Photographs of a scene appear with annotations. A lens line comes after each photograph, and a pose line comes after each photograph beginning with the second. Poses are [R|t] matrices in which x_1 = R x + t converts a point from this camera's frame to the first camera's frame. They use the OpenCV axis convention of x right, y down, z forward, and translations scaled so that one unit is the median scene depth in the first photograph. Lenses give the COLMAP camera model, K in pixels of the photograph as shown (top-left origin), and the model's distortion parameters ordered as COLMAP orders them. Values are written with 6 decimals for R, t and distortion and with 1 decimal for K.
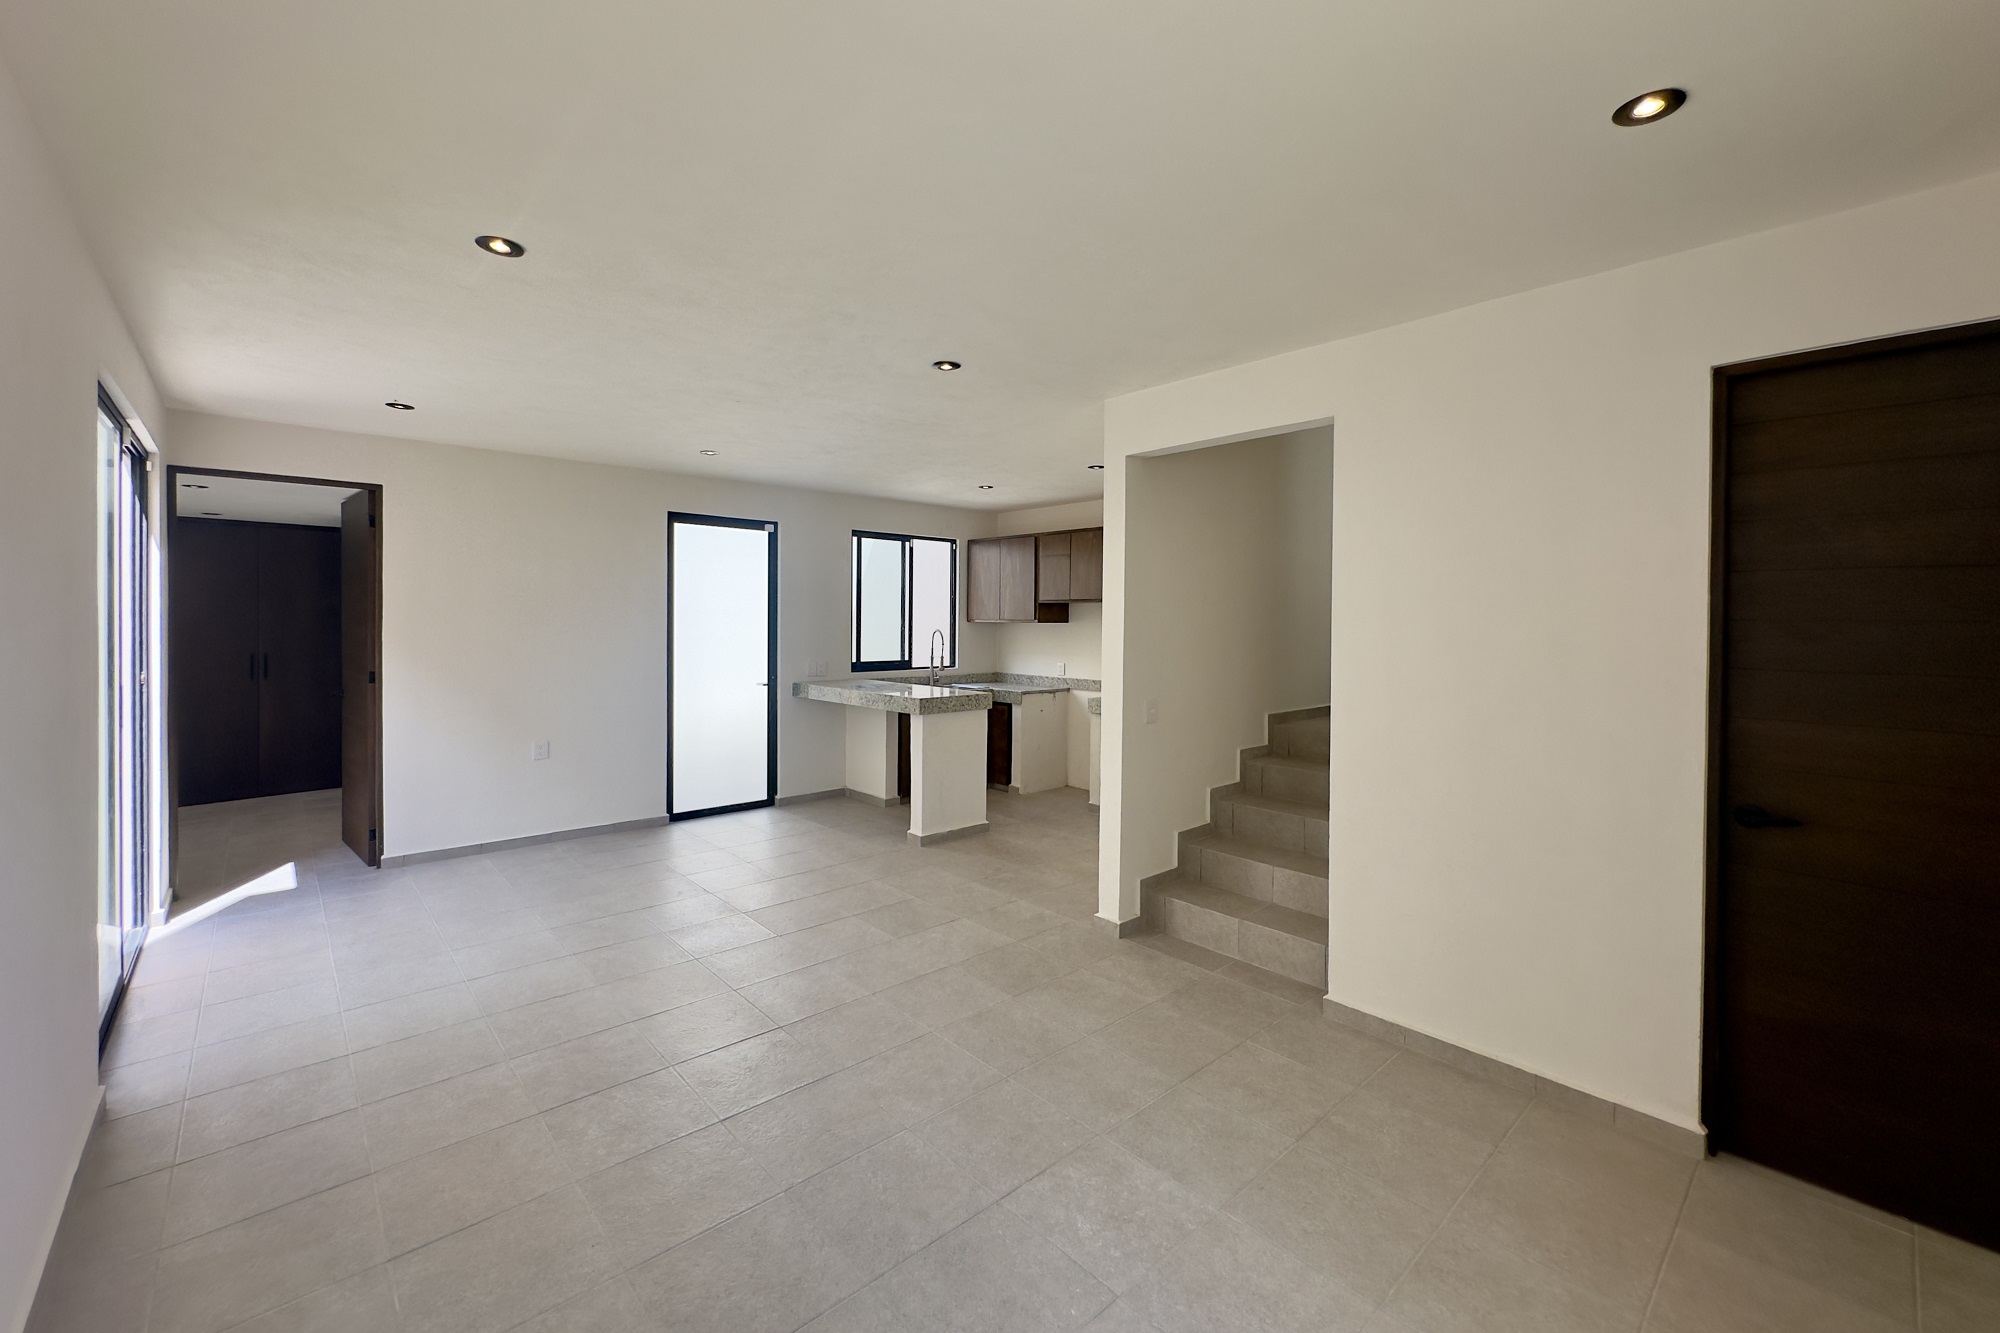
lens RADIAL K [[811.9, 0, 1003.4], [0, 811.9, 628.1], [0, 0, 1]] dist [0.002021, 0.000148]
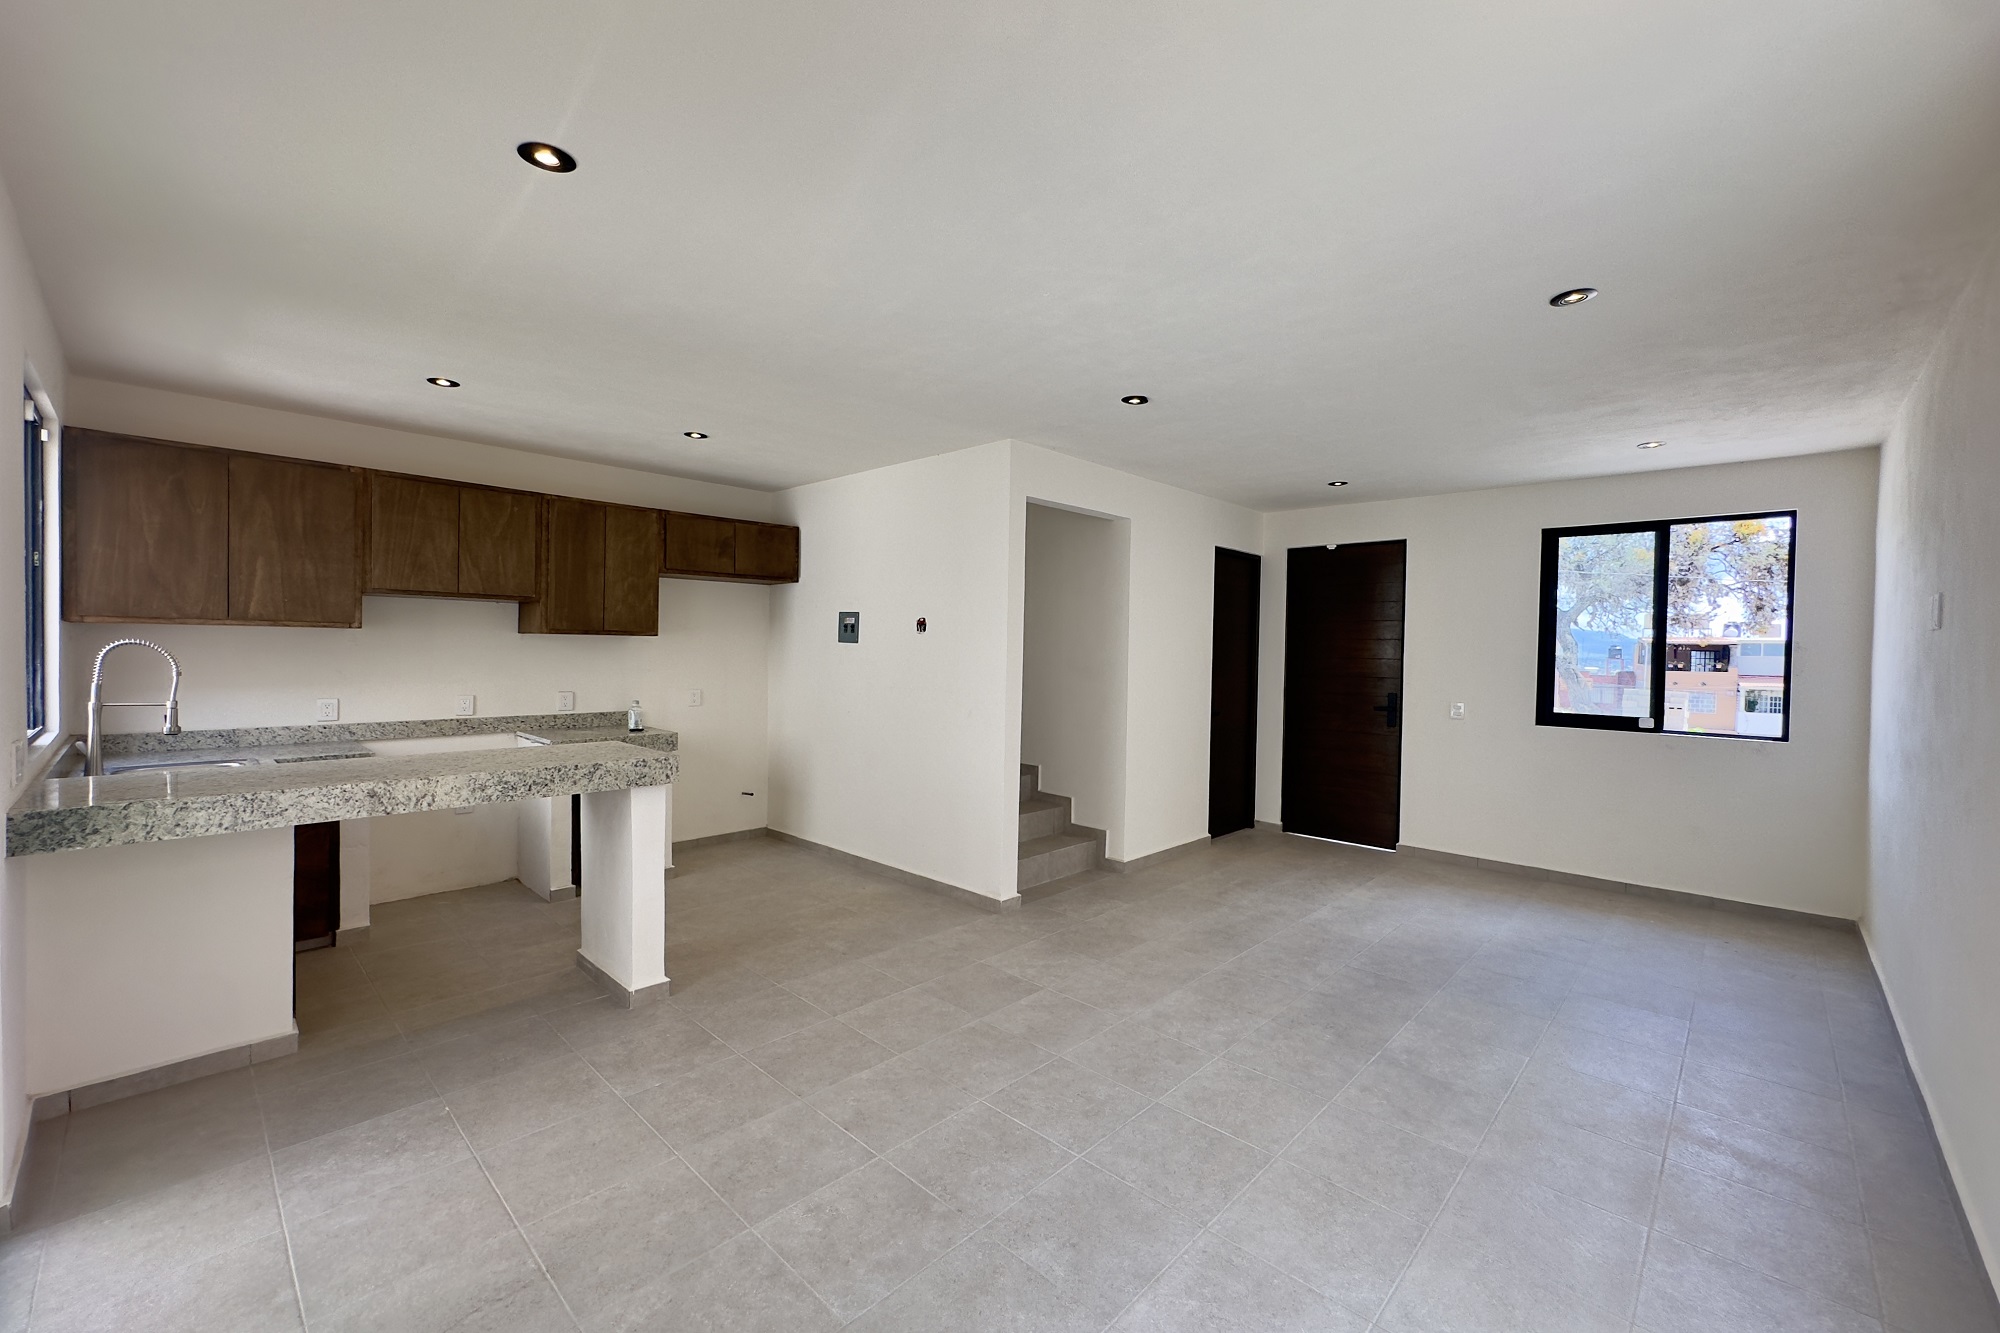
lens RADIAL K [[804.2, 0, 996.9], [0, 804.2, 664.1], [0, 0, 1]] dist [0.000141, 0.000042]
pose [[-0.070063, -0.027623, 0.997160, -0.557105], [-0.007422, 0.999603, 0.027170, -0.000336], [-0.997515, -0.005498, -0.070240, 0.620308]]
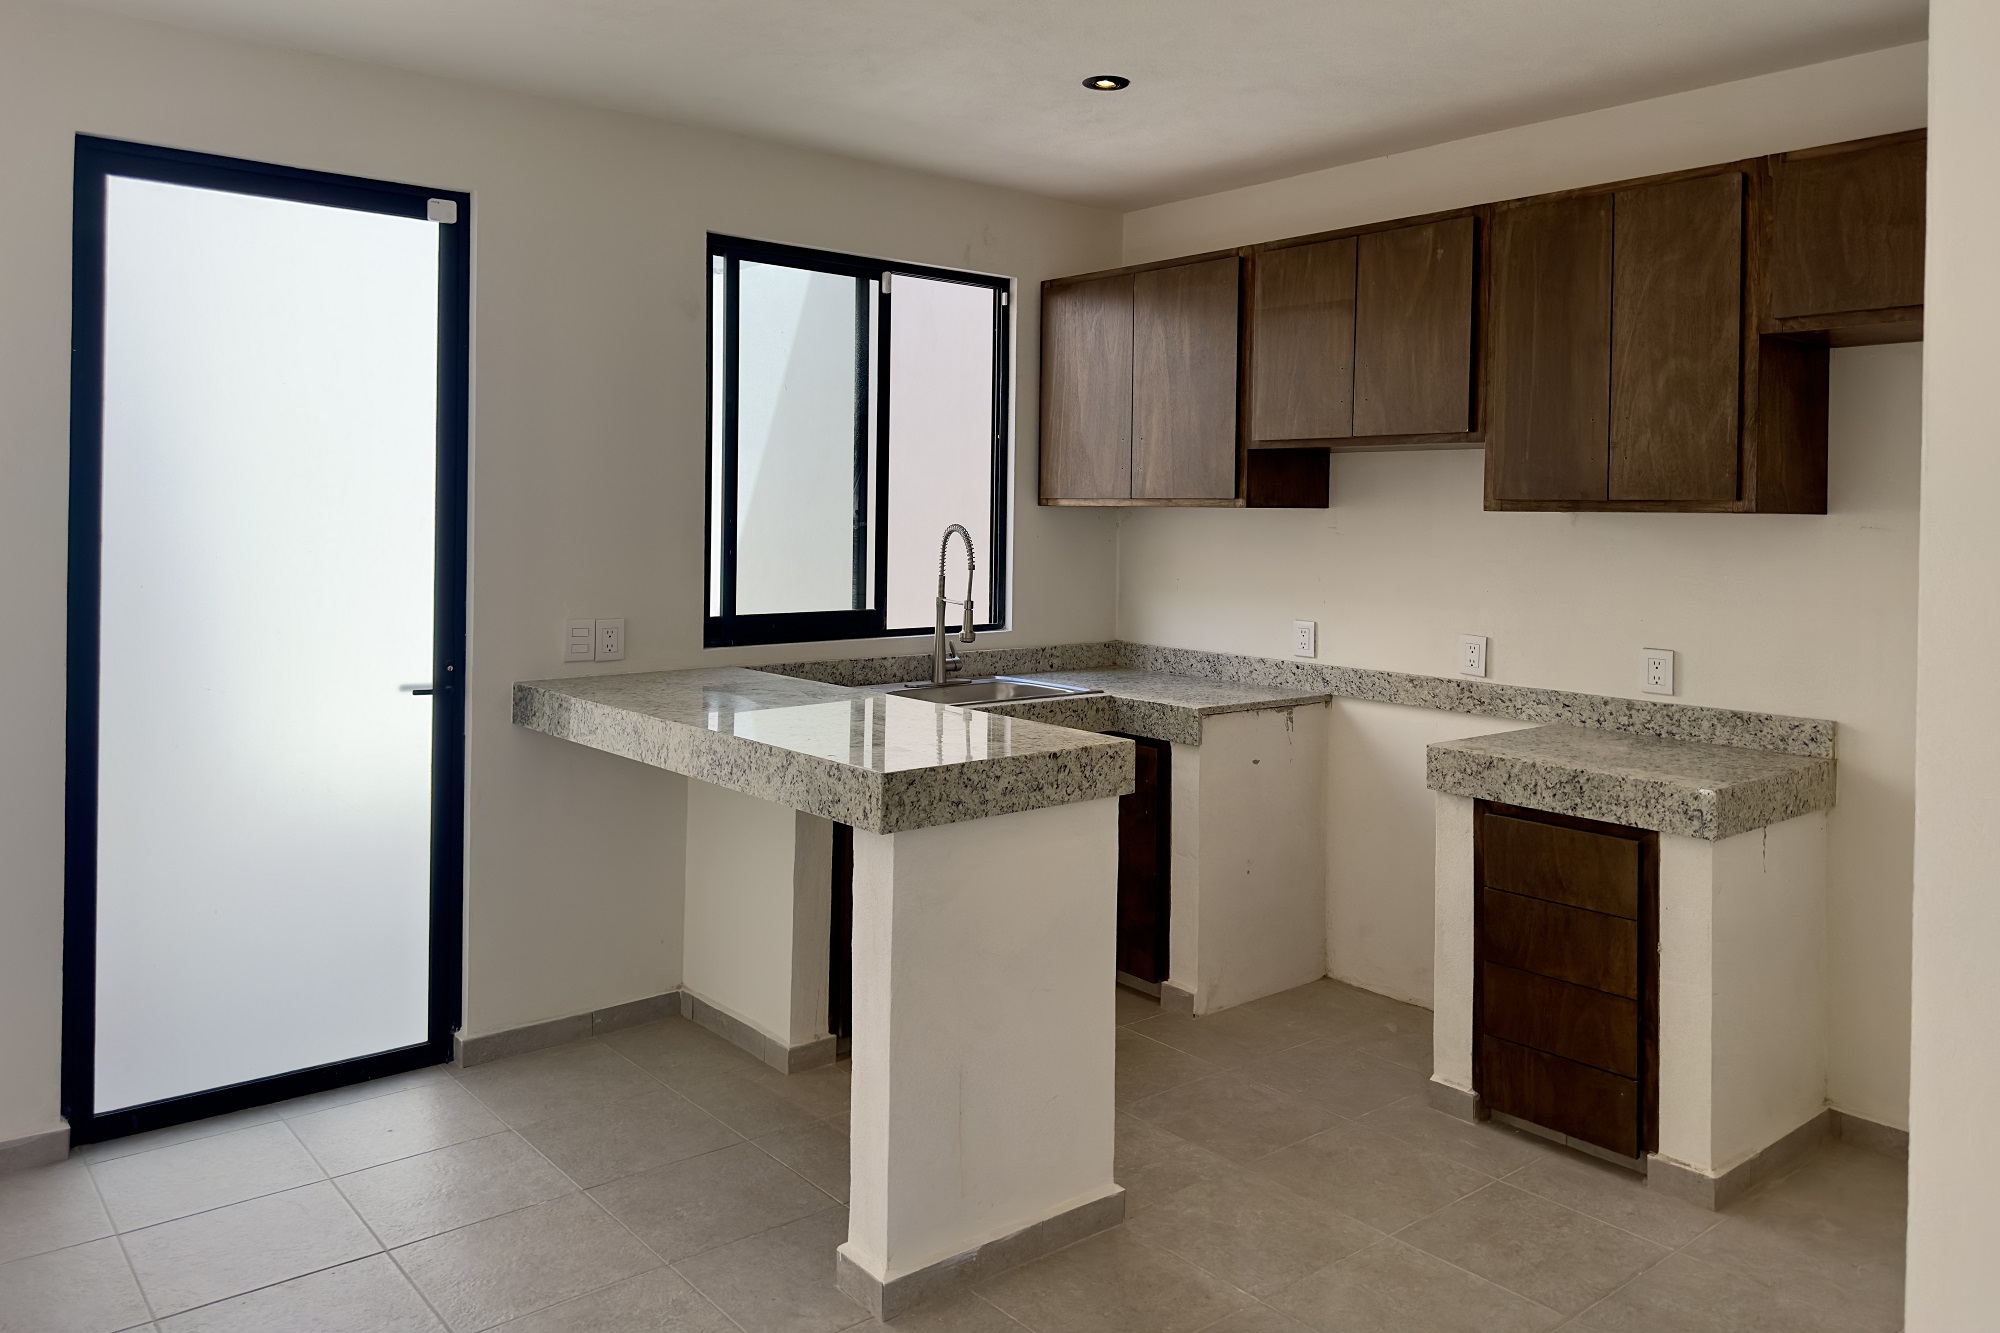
lens RADIAL K [[1466.2, 0, 1026.3], [0, 1466.2, 517.1], [0, 0, 1]] dist [0.062167, -0.000331]
pose [[0.999209, 0.005450, -0.039384, -0.027508], [-0.005649, 0.999972, -0.004941, 0.001411], [0.039356, 0.005160, 0.999212, 0.389319]]
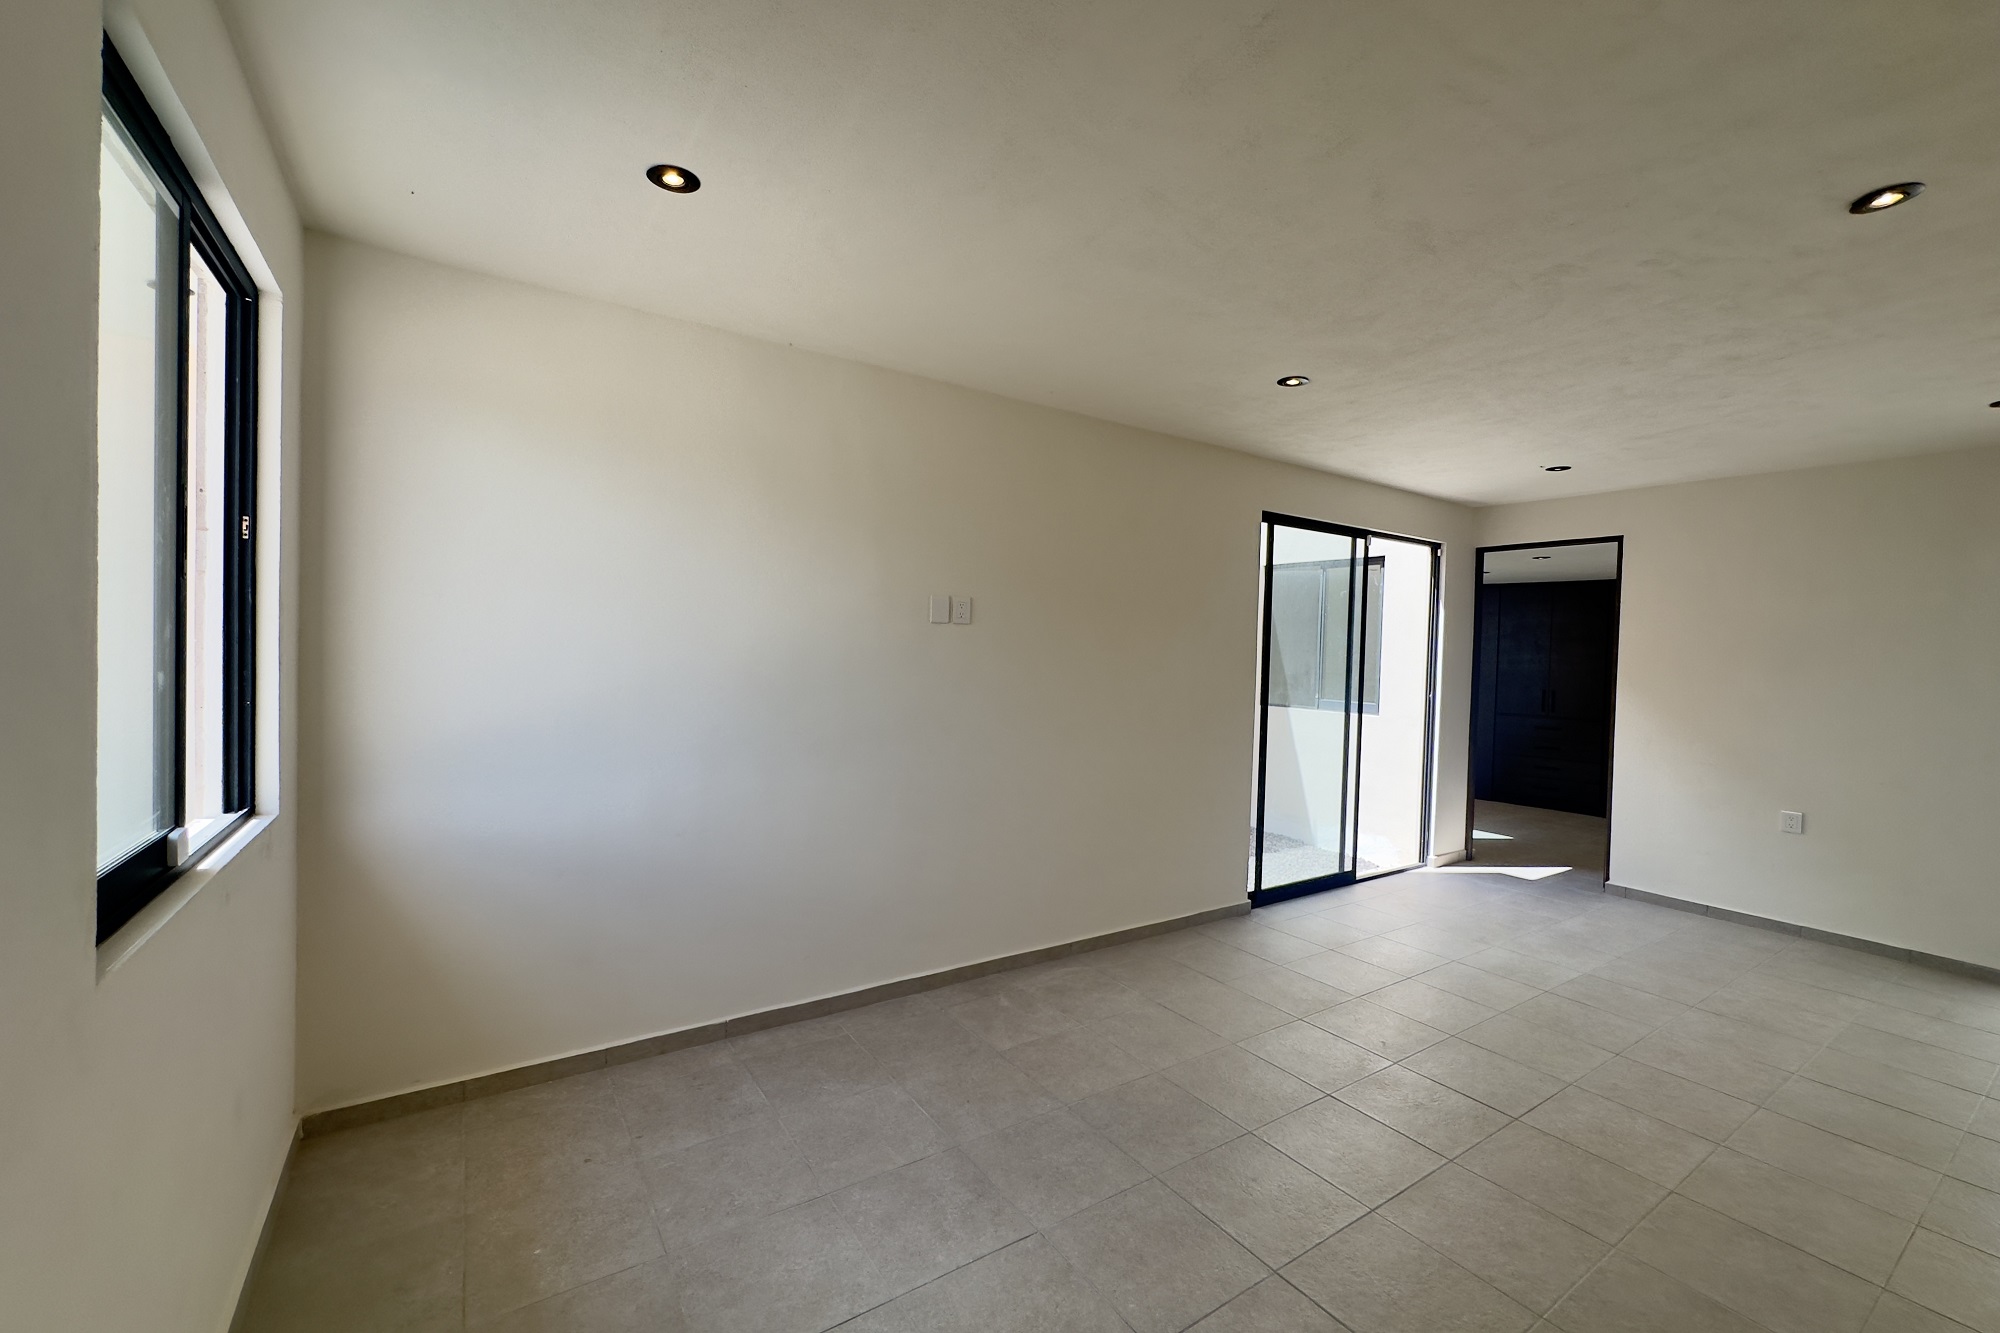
lens RADIAL K [[804.2, 0, 996.9], [0, 804.2, 664.1], [0, 0, 1]] dist [0.000141, 0.000042]
pose [[-0.151988, 0.009197, -0.988340, 0.282765], [-0.039420, 0.999105, 0.015359, 0.006658], [0.987596, 0.041295, -0.151489, 0.244123]]
